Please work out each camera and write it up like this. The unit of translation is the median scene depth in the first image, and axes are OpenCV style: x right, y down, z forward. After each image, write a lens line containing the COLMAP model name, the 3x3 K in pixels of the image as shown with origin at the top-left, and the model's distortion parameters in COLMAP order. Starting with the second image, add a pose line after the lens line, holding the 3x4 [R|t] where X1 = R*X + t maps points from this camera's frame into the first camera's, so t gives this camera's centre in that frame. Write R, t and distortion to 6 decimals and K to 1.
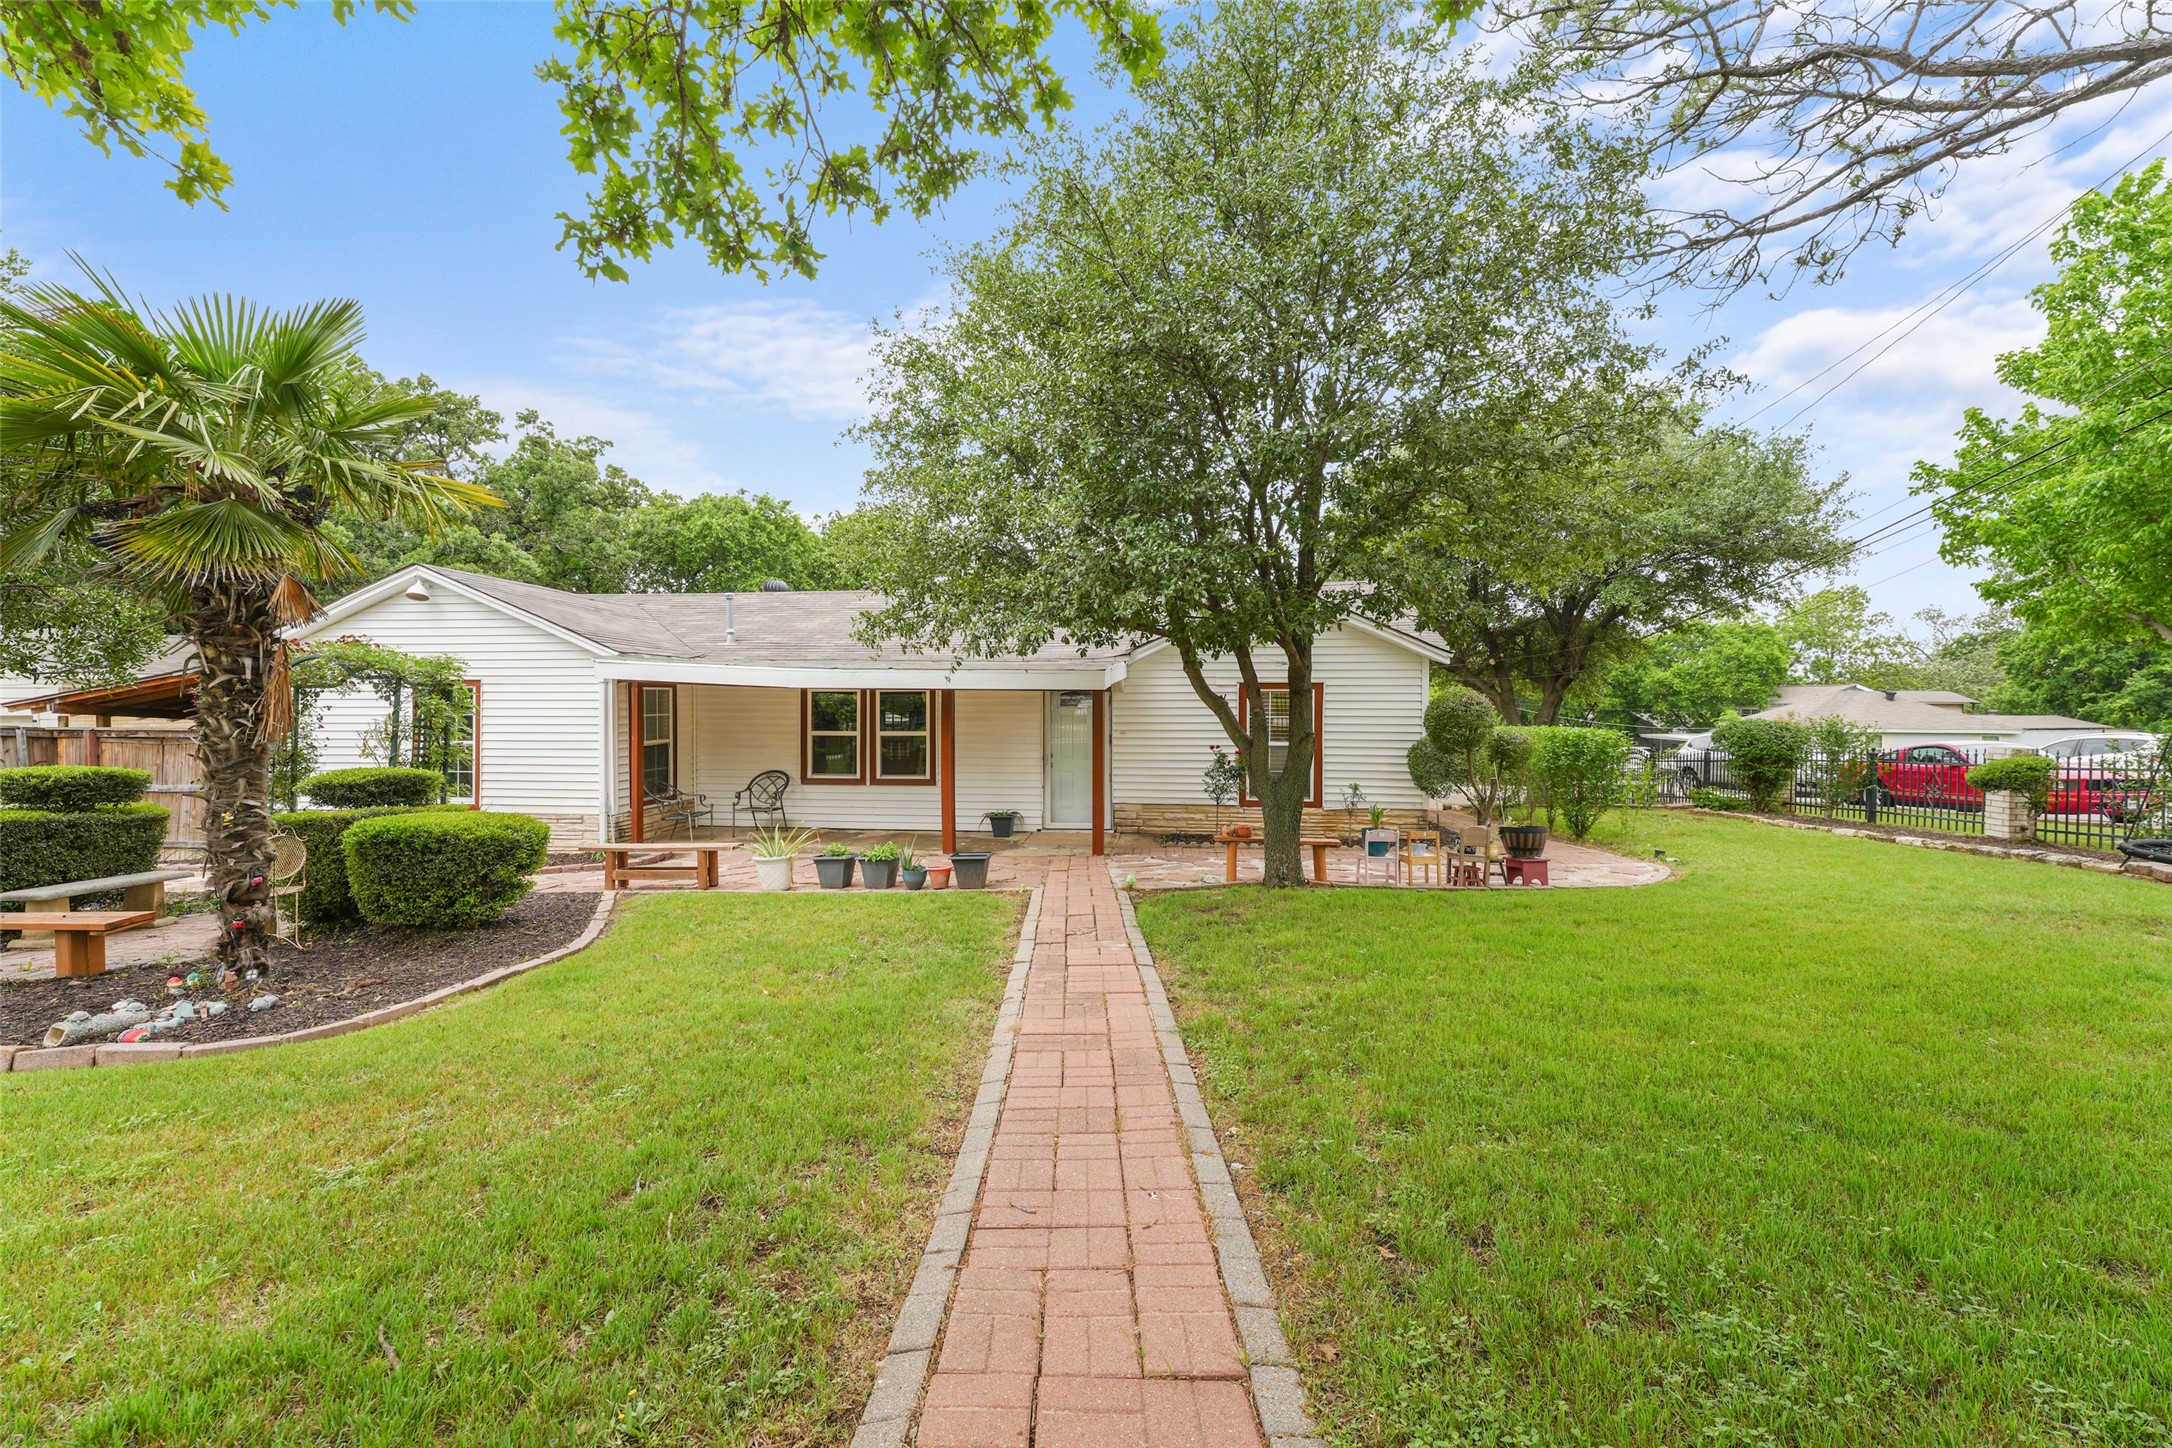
lens RADIAL K [[867.9, 0, 1078.9], [0, 867.9, 719.6], [0, 0, 1]] dist [0.005635, -0.001914]
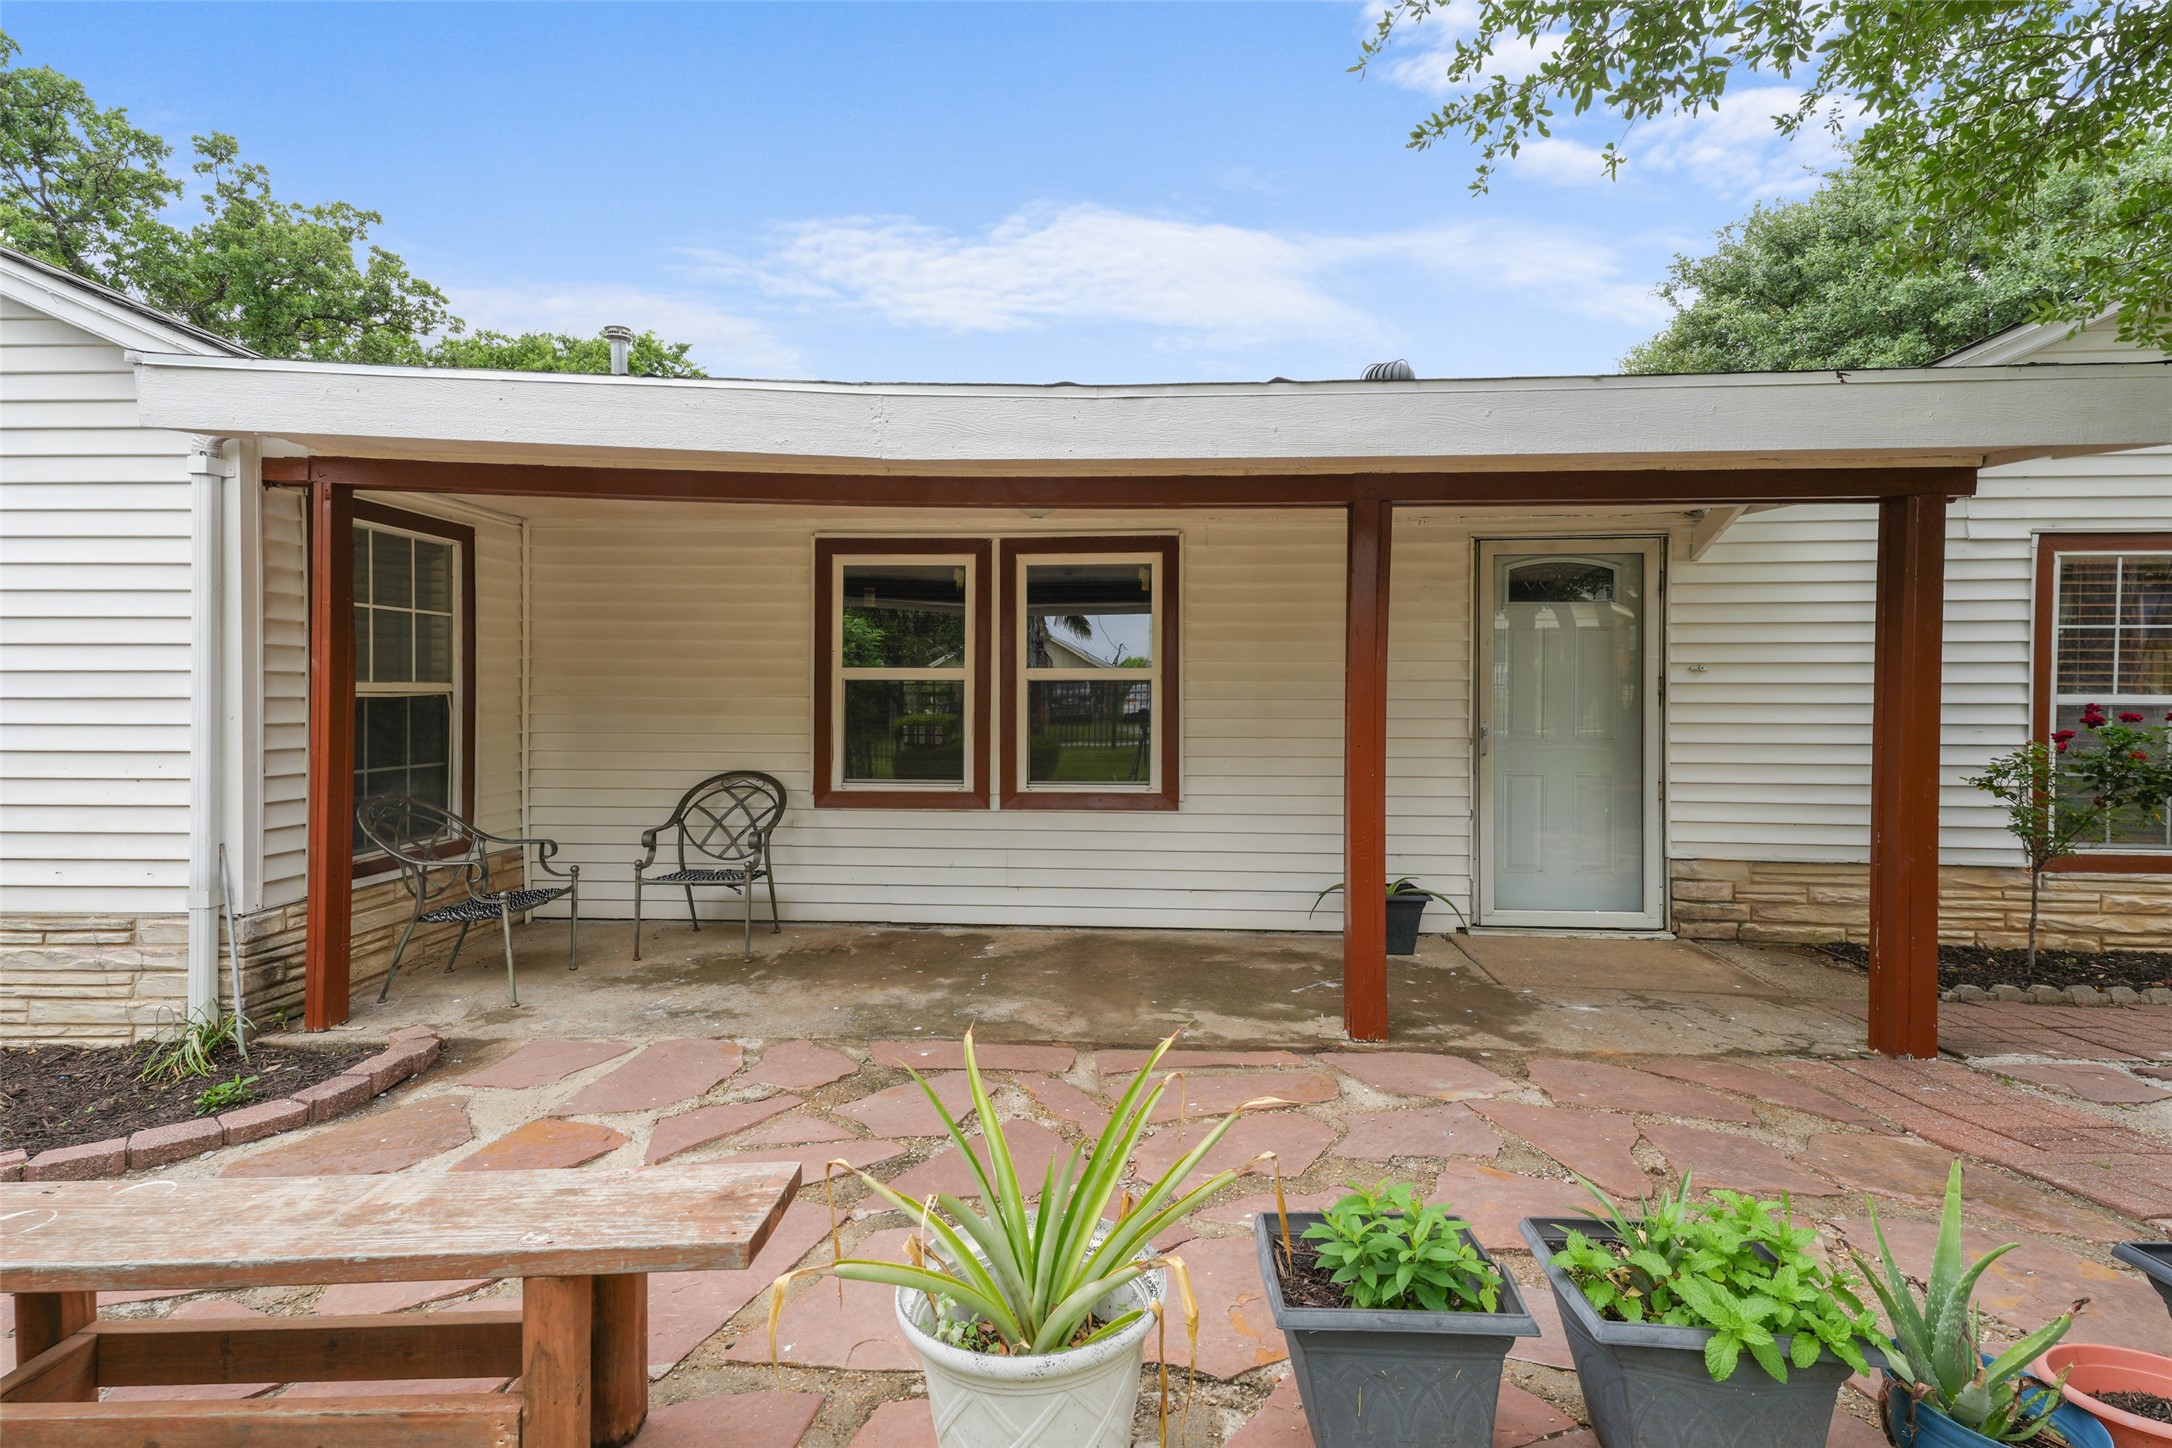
lens RADIAL K [[1094.0, 0, 1086.7], [0, 1094.0, 714.8], [0, 0, 1]] dist [0.038309, -0.001000]
pose [[0.998762, 0.003509, 0.049621, -0.226112], [-0.003715, 0.999985, 0.004052, 0.031901], [-0.049606, -0.004232, 0.998760, 0.517695]]
